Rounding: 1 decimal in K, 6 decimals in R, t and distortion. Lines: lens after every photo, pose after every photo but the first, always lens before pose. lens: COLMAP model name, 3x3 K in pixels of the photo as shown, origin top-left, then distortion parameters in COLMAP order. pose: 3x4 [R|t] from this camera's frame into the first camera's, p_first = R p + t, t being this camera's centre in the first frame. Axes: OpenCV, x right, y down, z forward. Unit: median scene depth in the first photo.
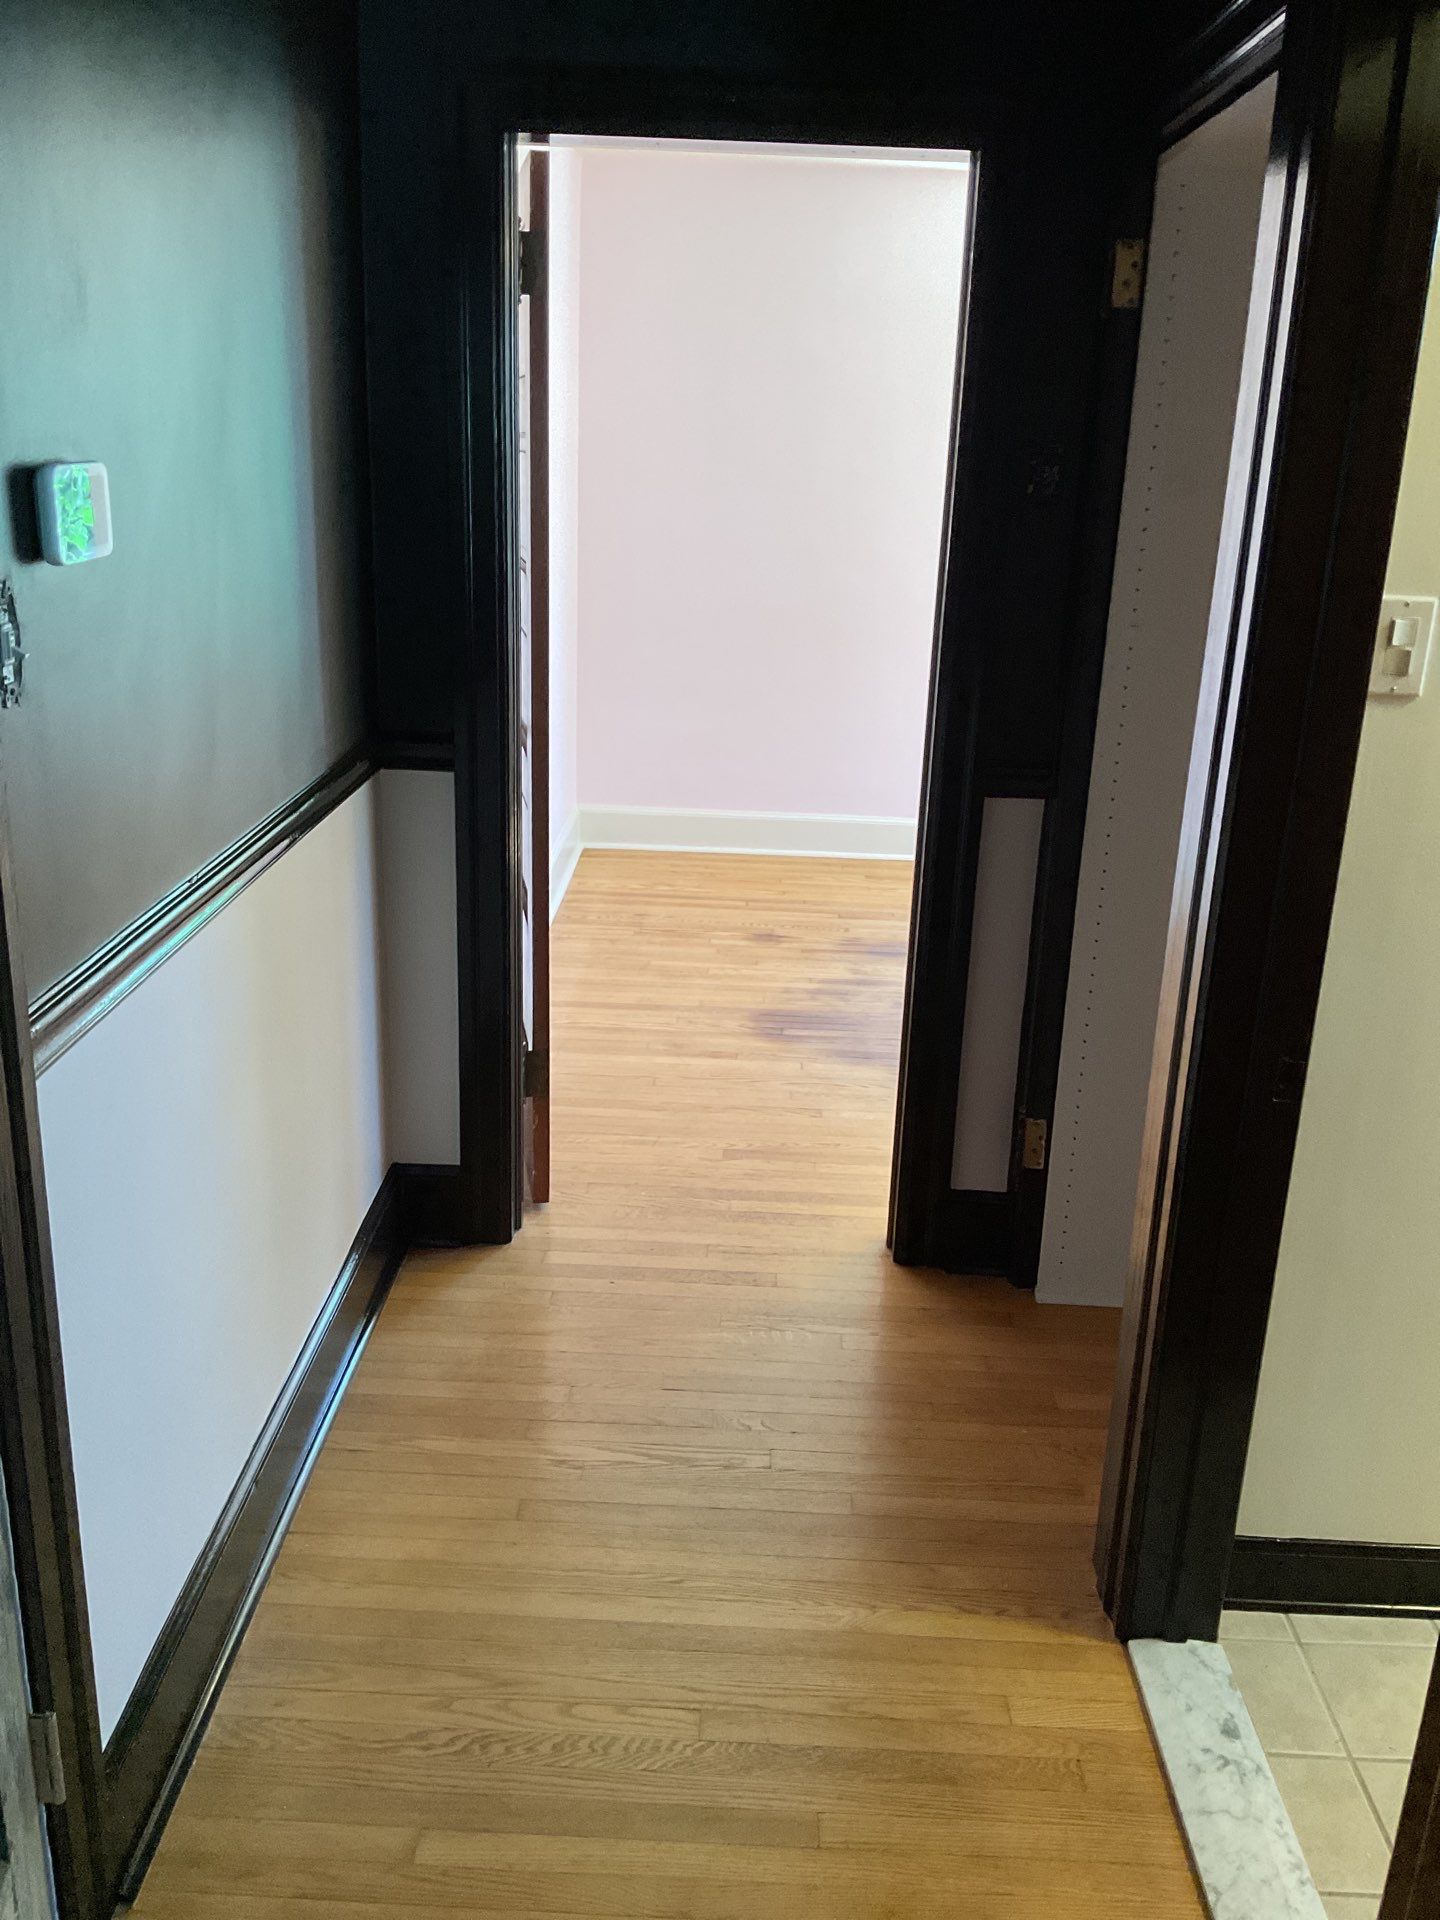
lens RADIAL K [[1575.8, 0, 718.7], [0, 1575.8, 950.0], [0, 0, 1]] dist [0.120378, -0.259210]
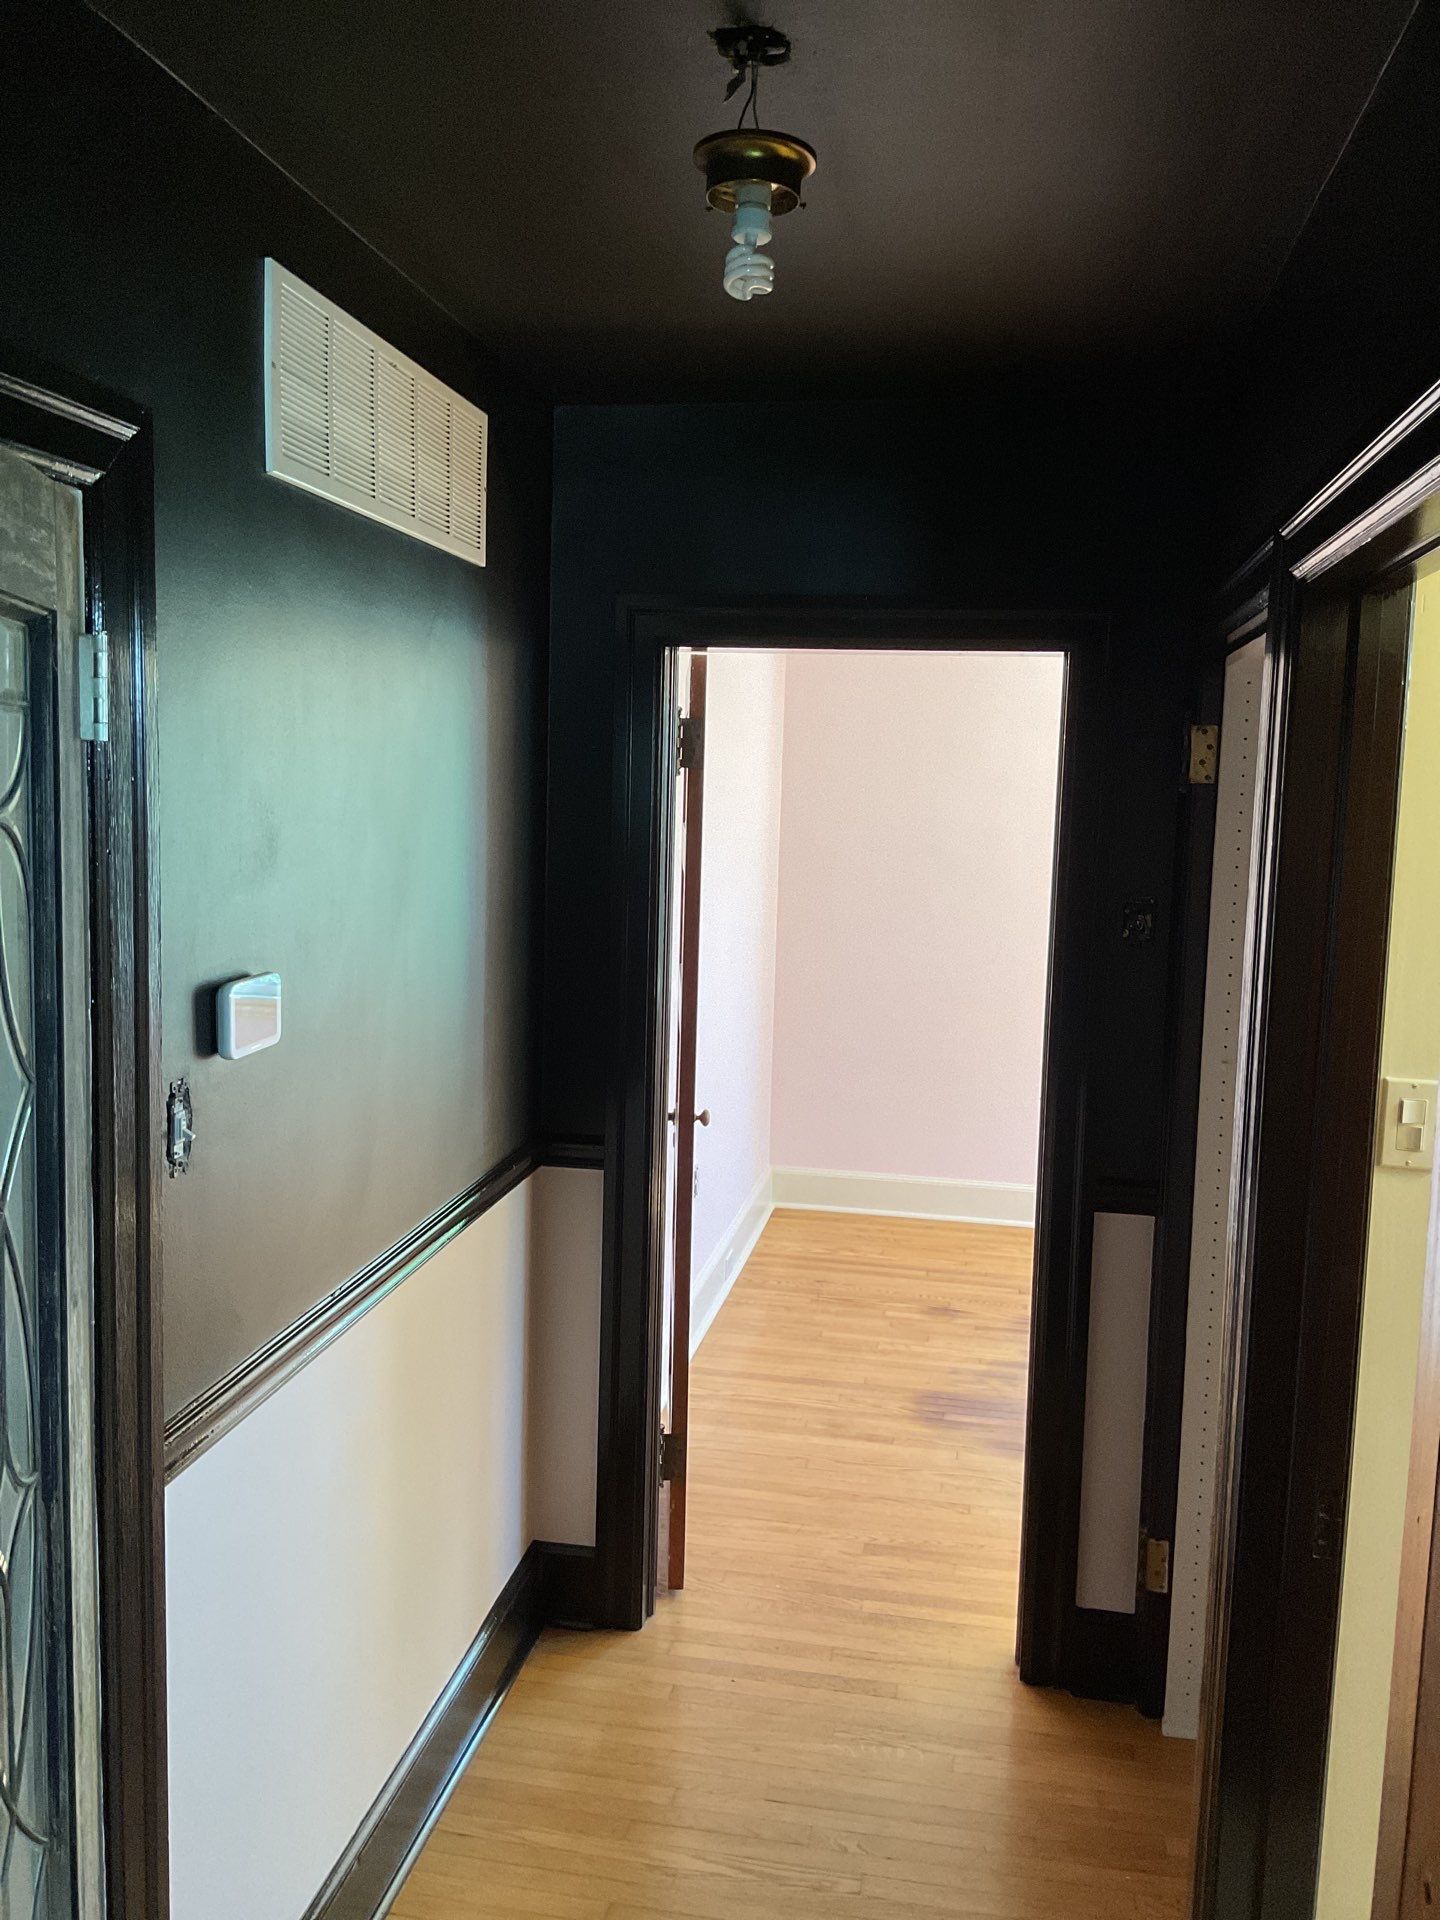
lens RADIAL K [[1575.8, 0, 718.7], [0, 1575.8, 950.0], [0, 0, 1]] dist [0.120378, -0.259210]
pose [[0.987841, 0.009051, -0.155202, 0.076251], [-0.040719, 0.978518, -0.202103, -0.039666], [0.150039, 0.205965, 0.966989, -0.083454]]
